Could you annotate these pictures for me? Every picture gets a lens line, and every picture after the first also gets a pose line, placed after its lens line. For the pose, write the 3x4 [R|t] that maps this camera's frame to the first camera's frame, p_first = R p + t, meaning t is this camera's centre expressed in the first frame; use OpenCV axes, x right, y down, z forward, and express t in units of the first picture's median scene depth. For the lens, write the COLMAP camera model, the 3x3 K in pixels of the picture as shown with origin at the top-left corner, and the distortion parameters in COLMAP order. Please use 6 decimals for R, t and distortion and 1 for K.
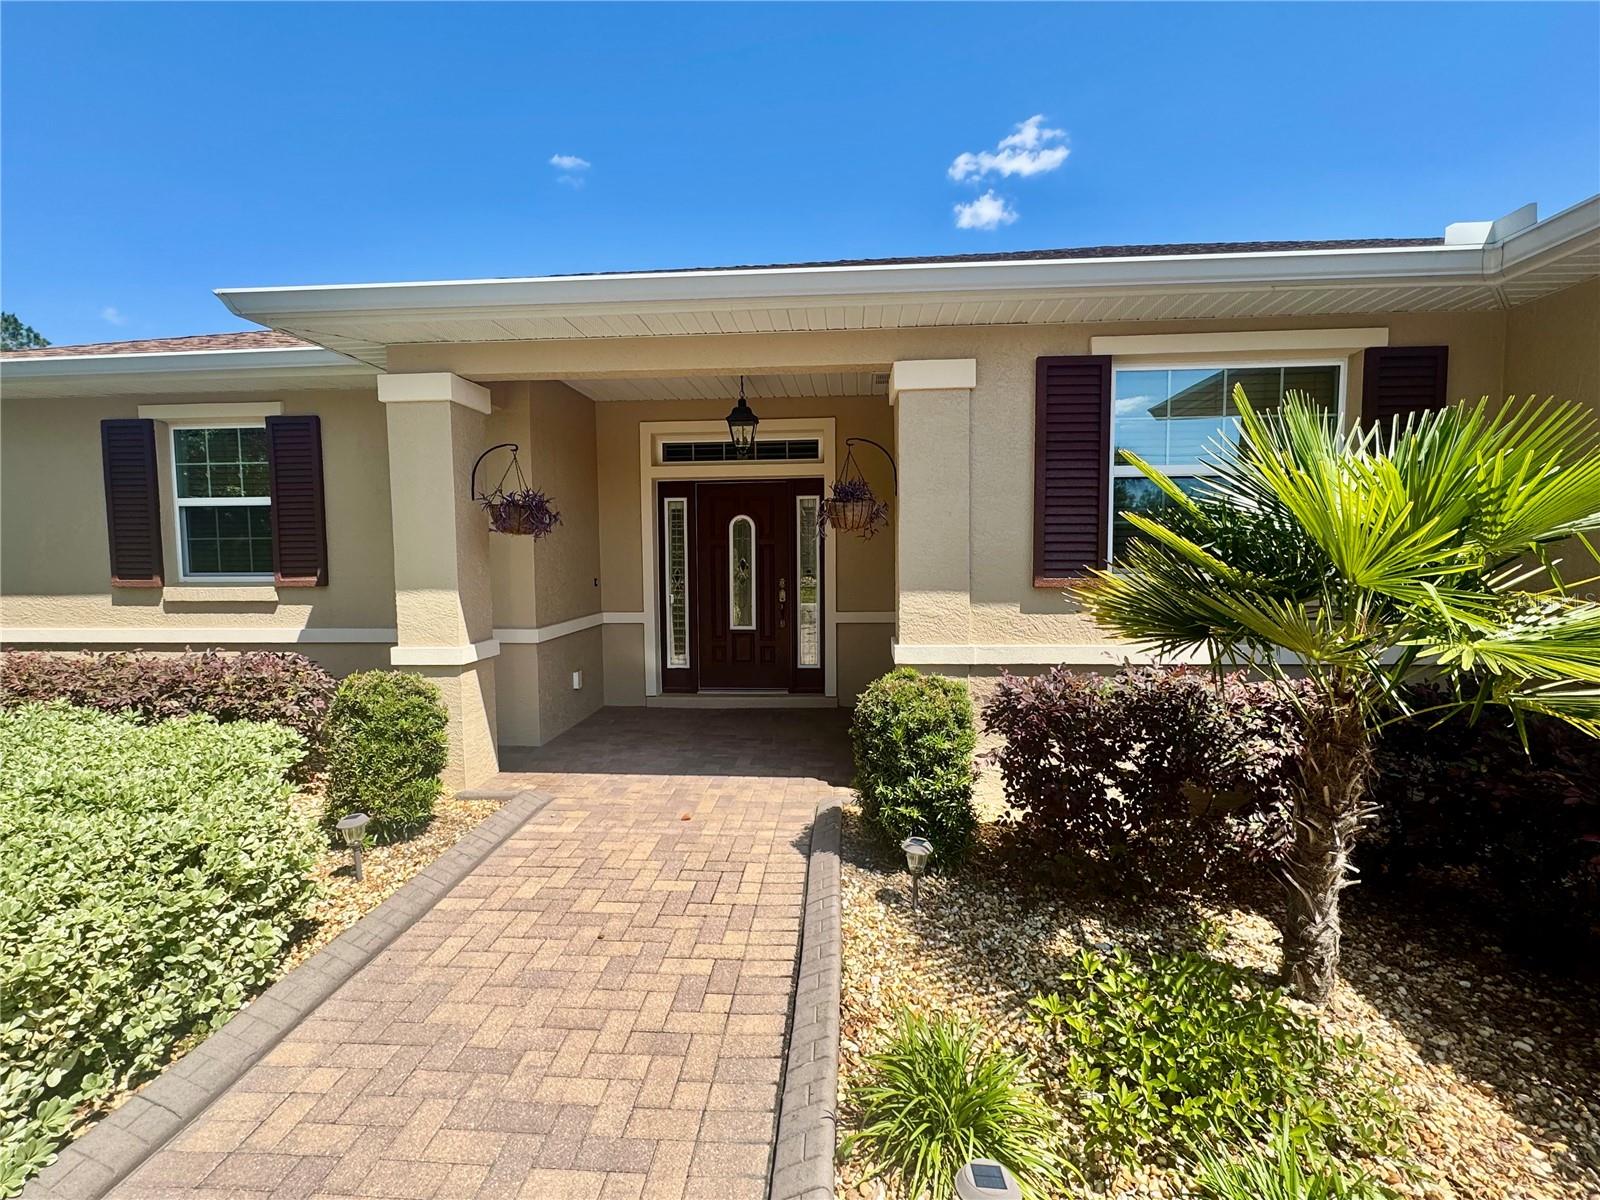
lens RADIAL K [[696.1, 0, 788.6], [0, 696.1, 593.1], [0, 0, 1]] dist [-0.000049, 0.000312]
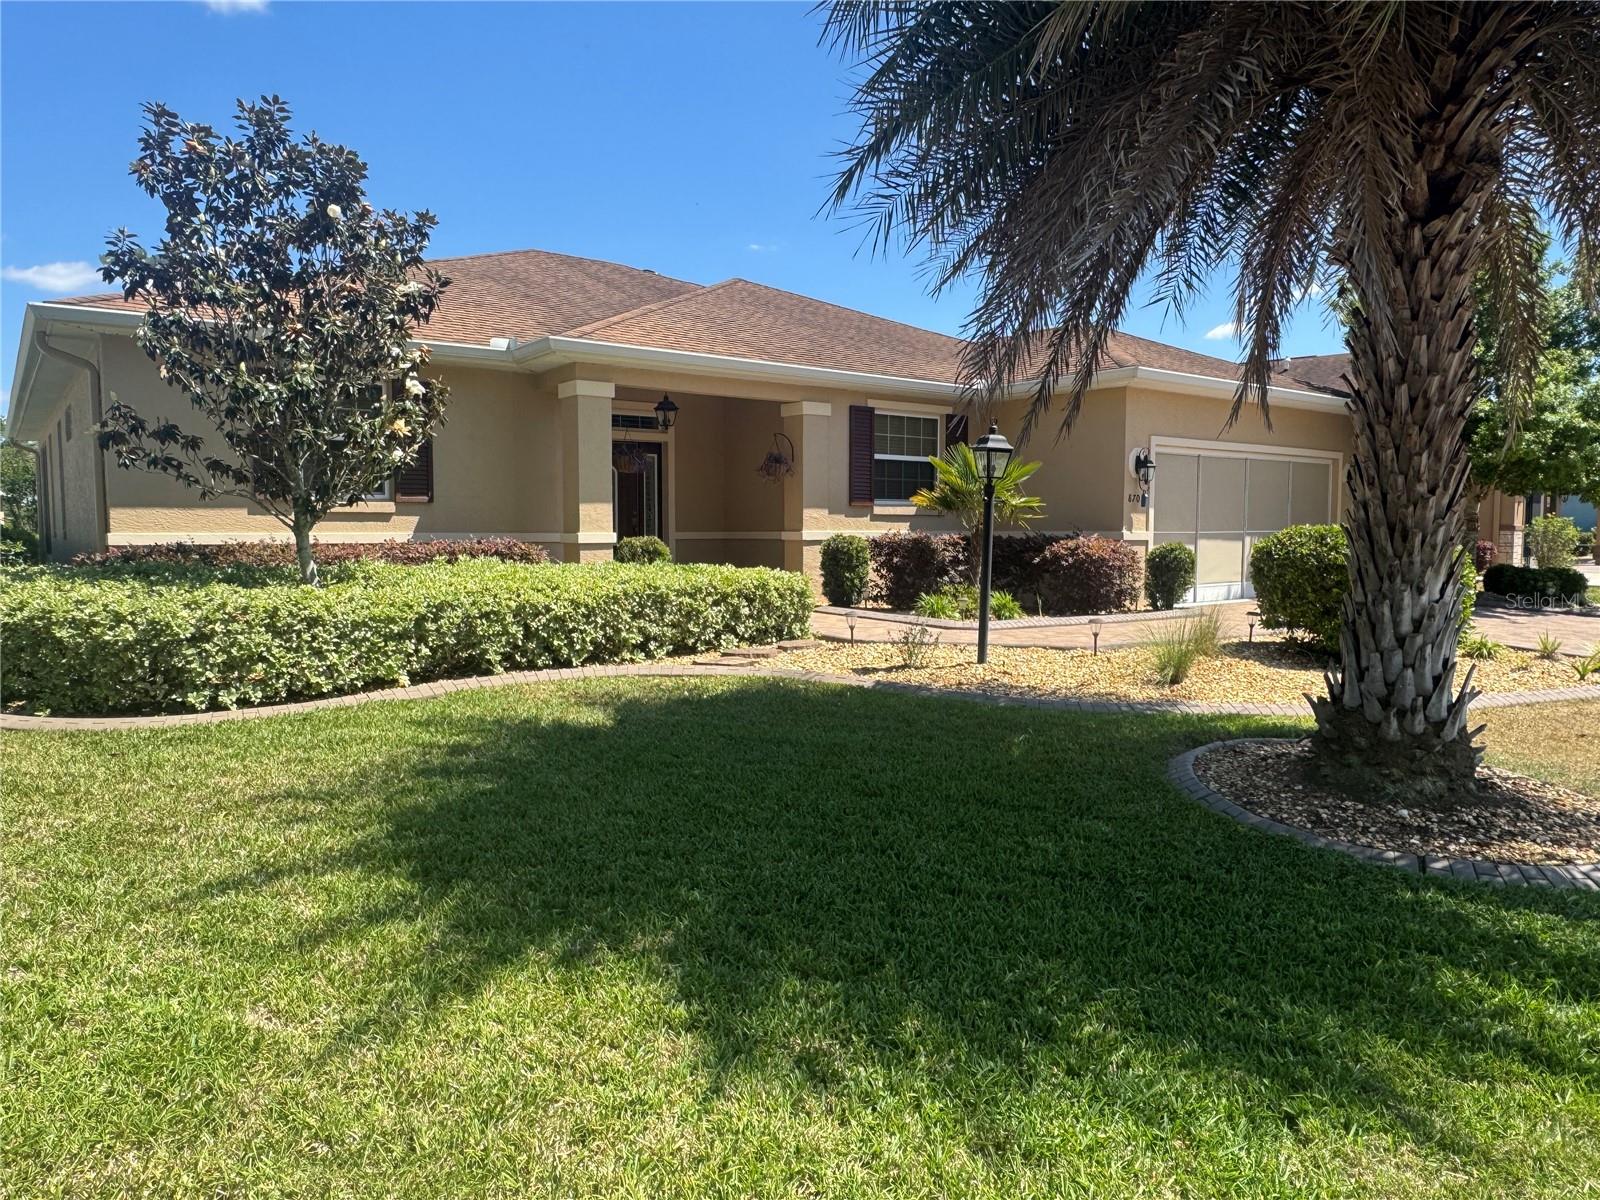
lens RADIAL K [[1038.9, 0, 802.9], [0, 1038.9, 600.0], [0, 0, 1]] dist [0.000543, -0.000294]
pose [[0.755137, -0.032185, 0.654777, -1.504540], [0.032601, 0.999402, 0.011527, 0.189739], [-0.654756, 0.012641, 0.755734, -1.093789]]
